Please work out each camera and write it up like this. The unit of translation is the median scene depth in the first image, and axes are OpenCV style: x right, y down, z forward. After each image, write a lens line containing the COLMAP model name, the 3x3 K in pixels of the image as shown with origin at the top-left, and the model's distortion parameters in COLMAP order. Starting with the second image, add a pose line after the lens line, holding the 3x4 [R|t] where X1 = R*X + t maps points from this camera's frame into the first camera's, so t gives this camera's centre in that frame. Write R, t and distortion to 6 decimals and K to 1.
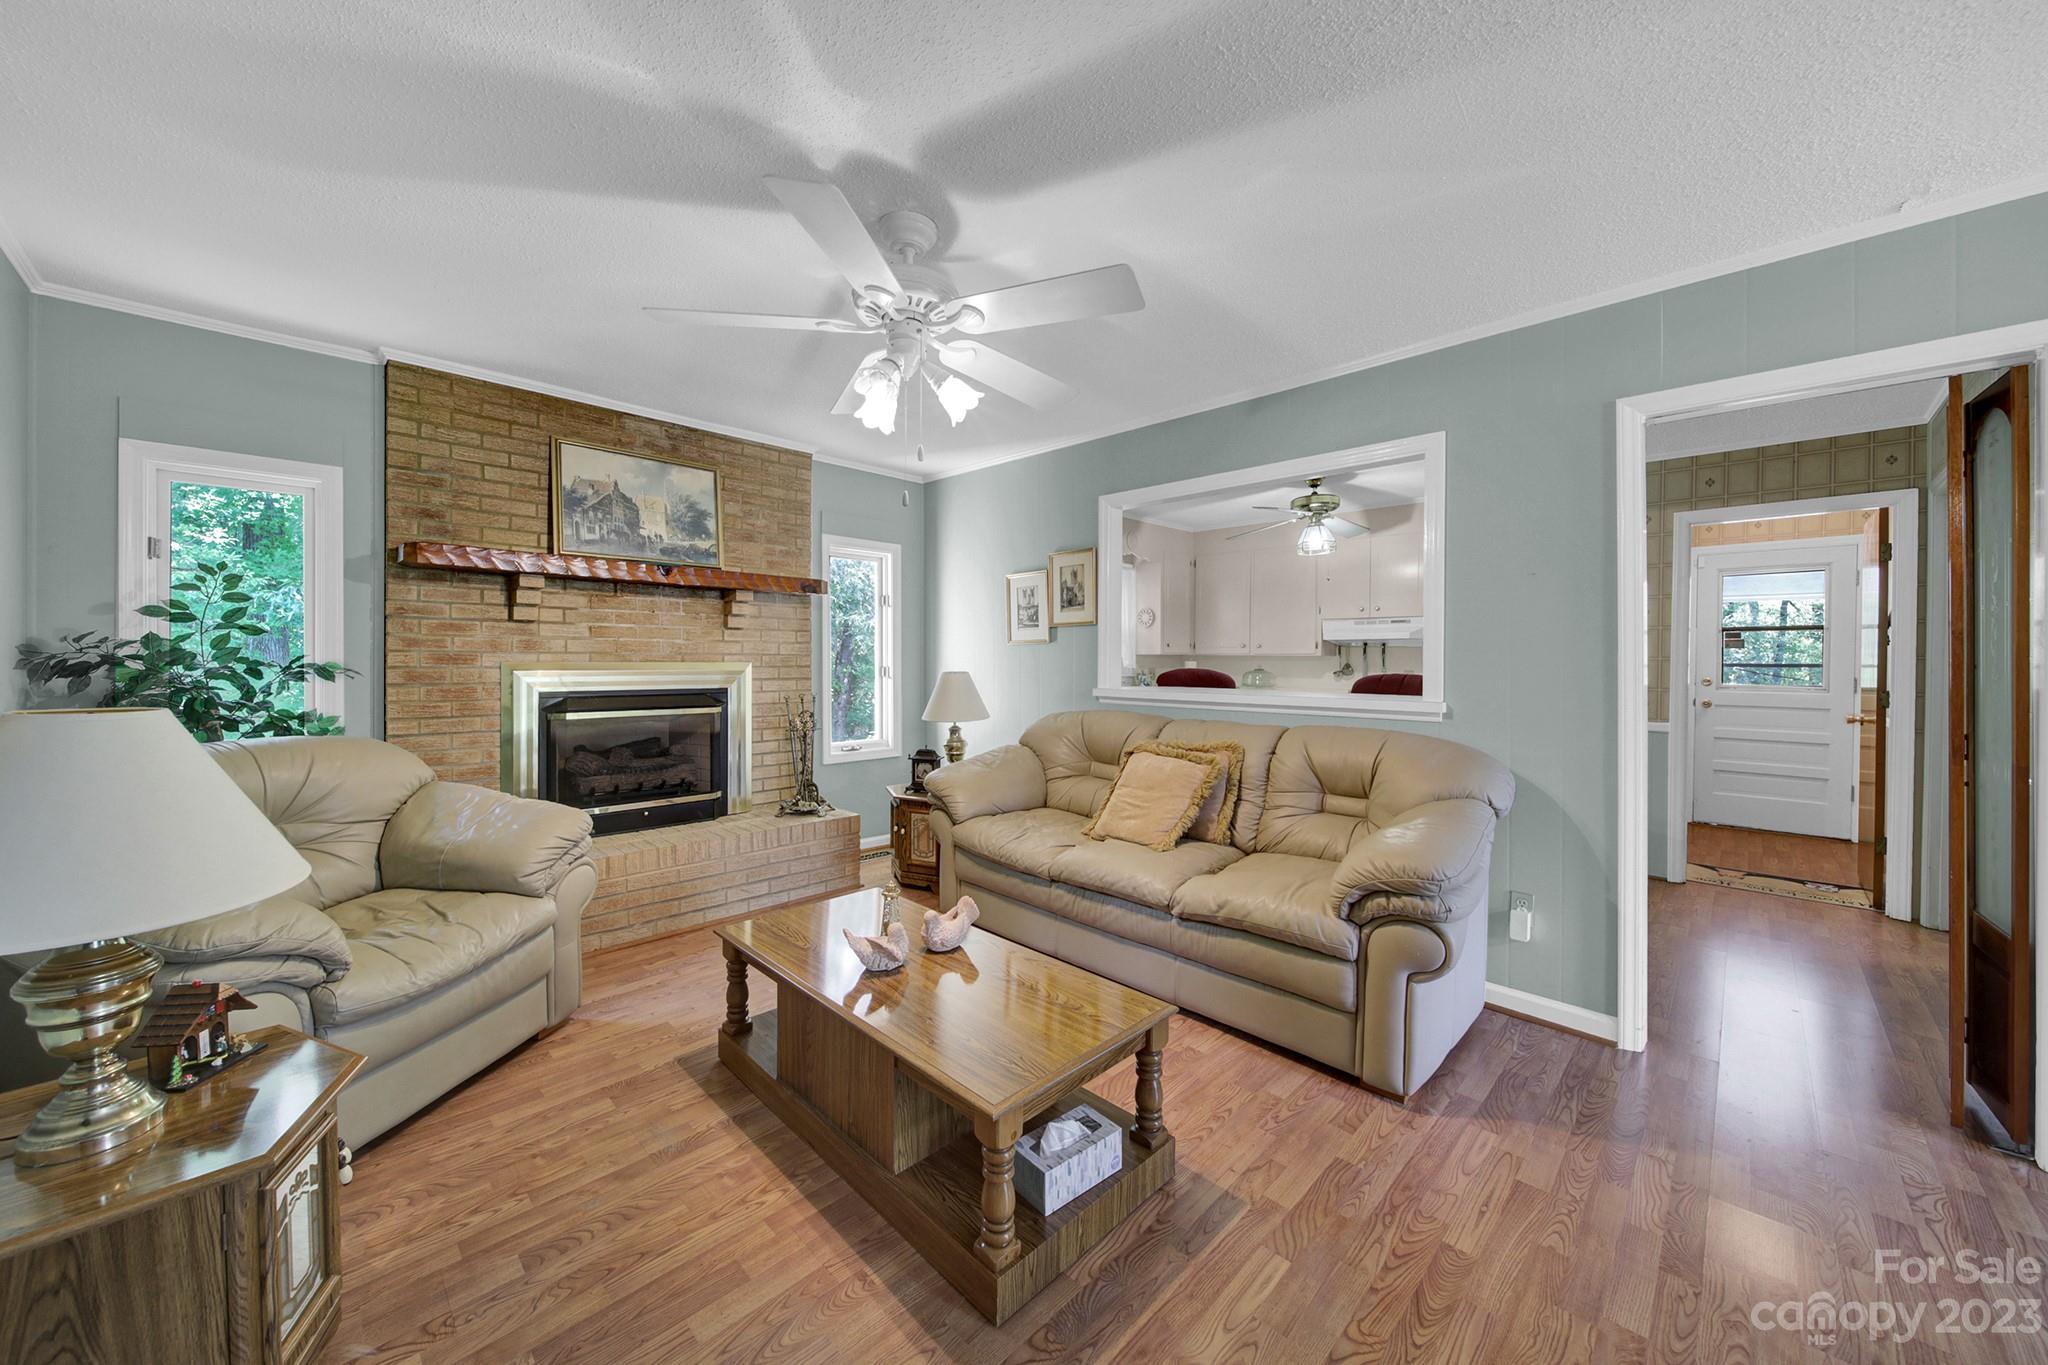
lens RADIAL K [[738.5, 0, 1029.0], [0, 738.5, 664.3], [0, 0, 1]] dist [-0.001353, -0.000038]
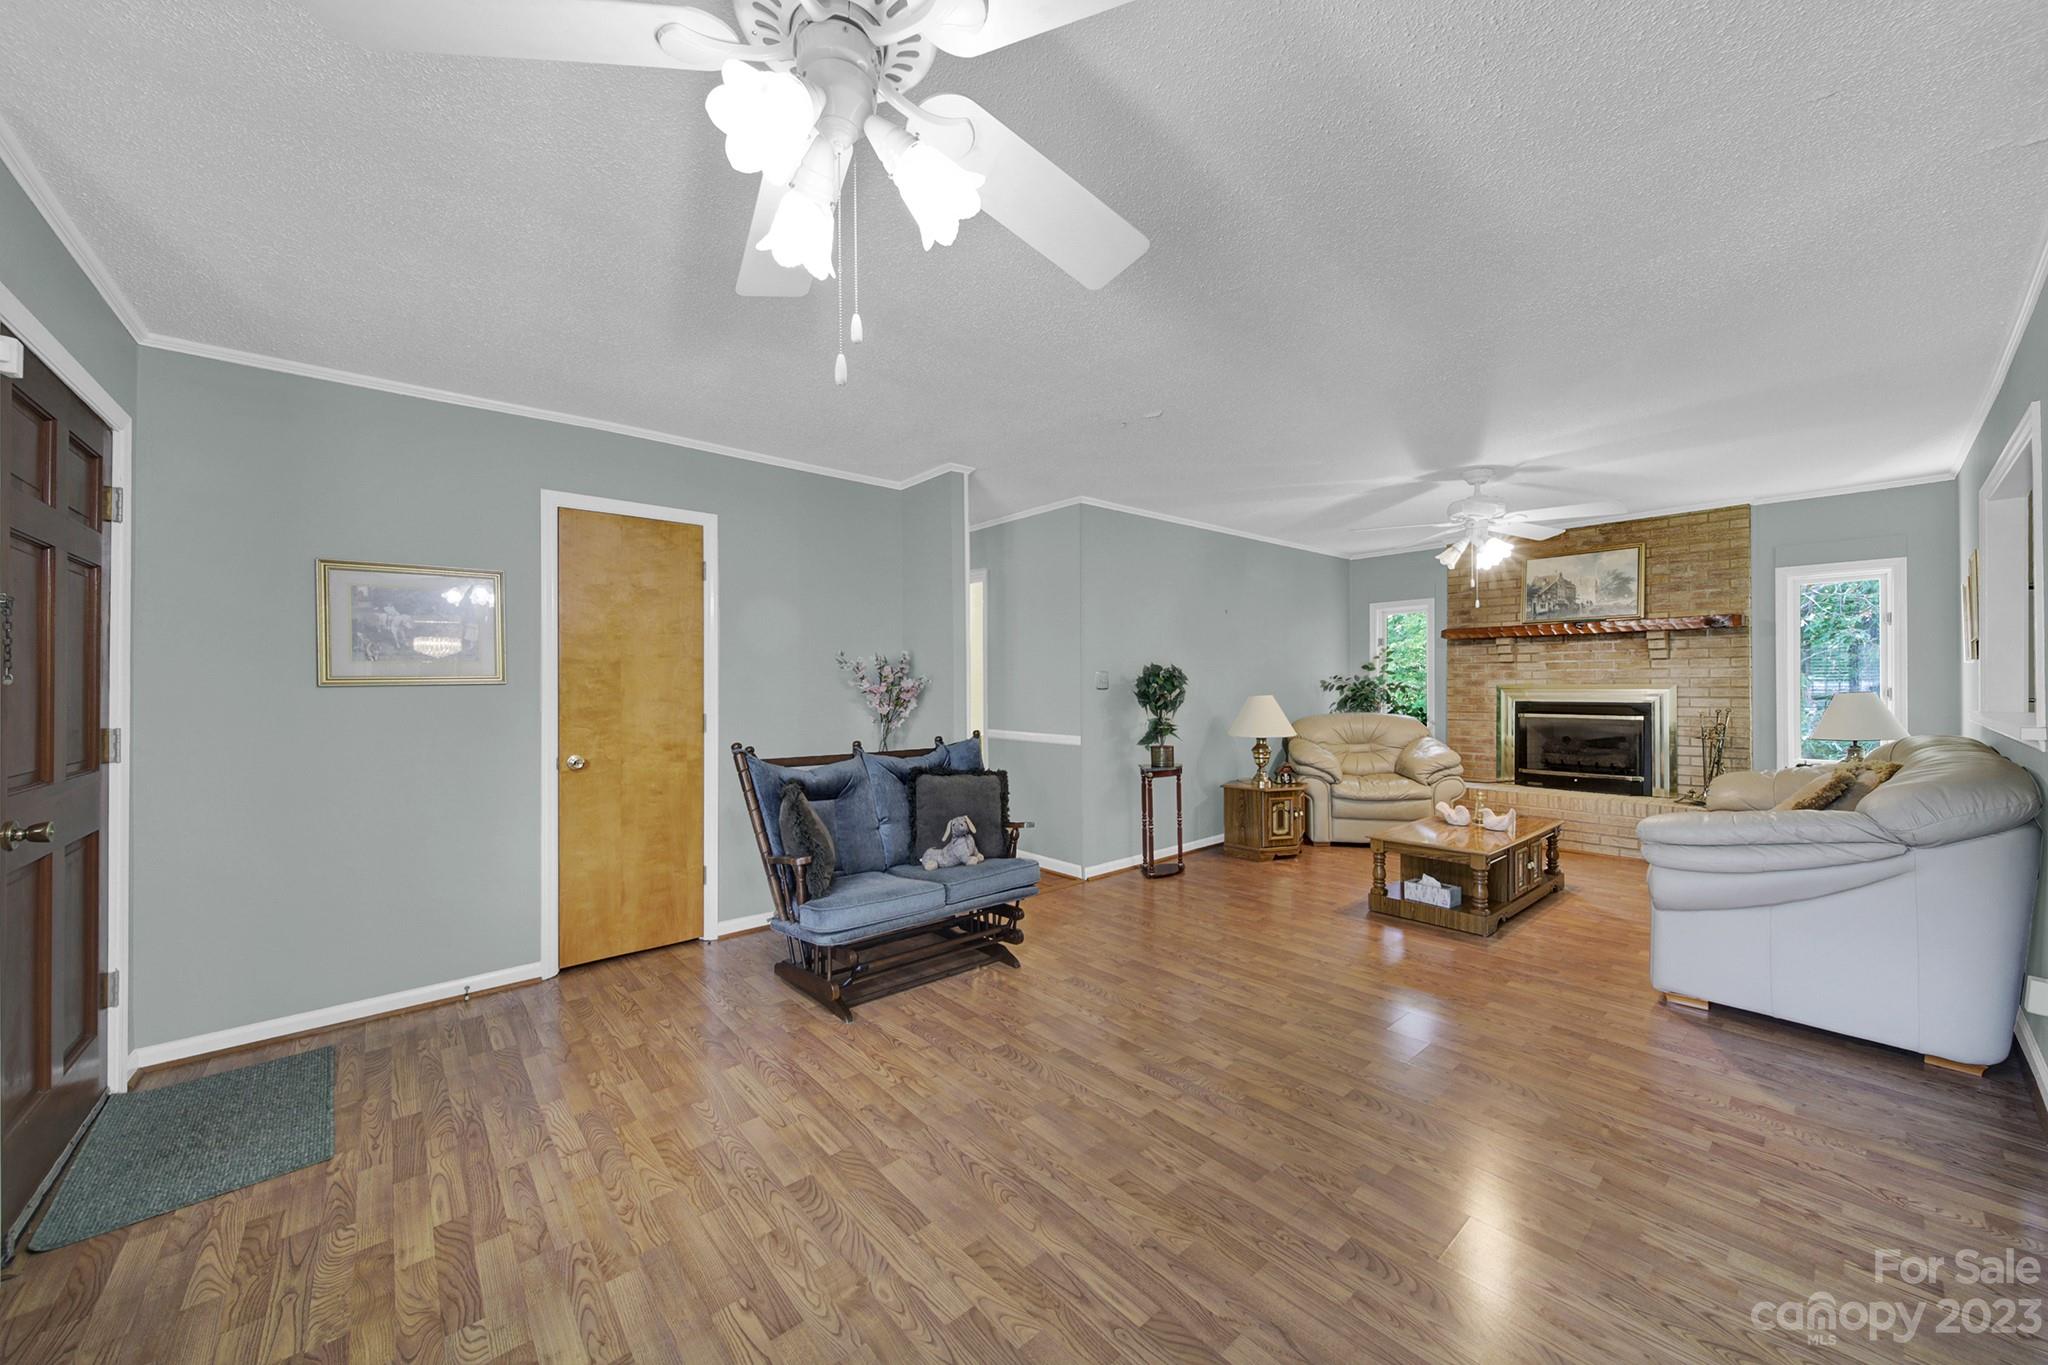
lens RADIAL K [[739.5, 0, 1020.5], [0, 739.5, 684.4], [0, 0, 1]] dist [-0.000347, -0.000150]
pose [[-0.085011, -0.004715, -0.996369, 1.178257], [-0.000719, 0.999989, -0.004671, 0.005805], [0.996380, 0.000319, -0.085013, -0.049067]]
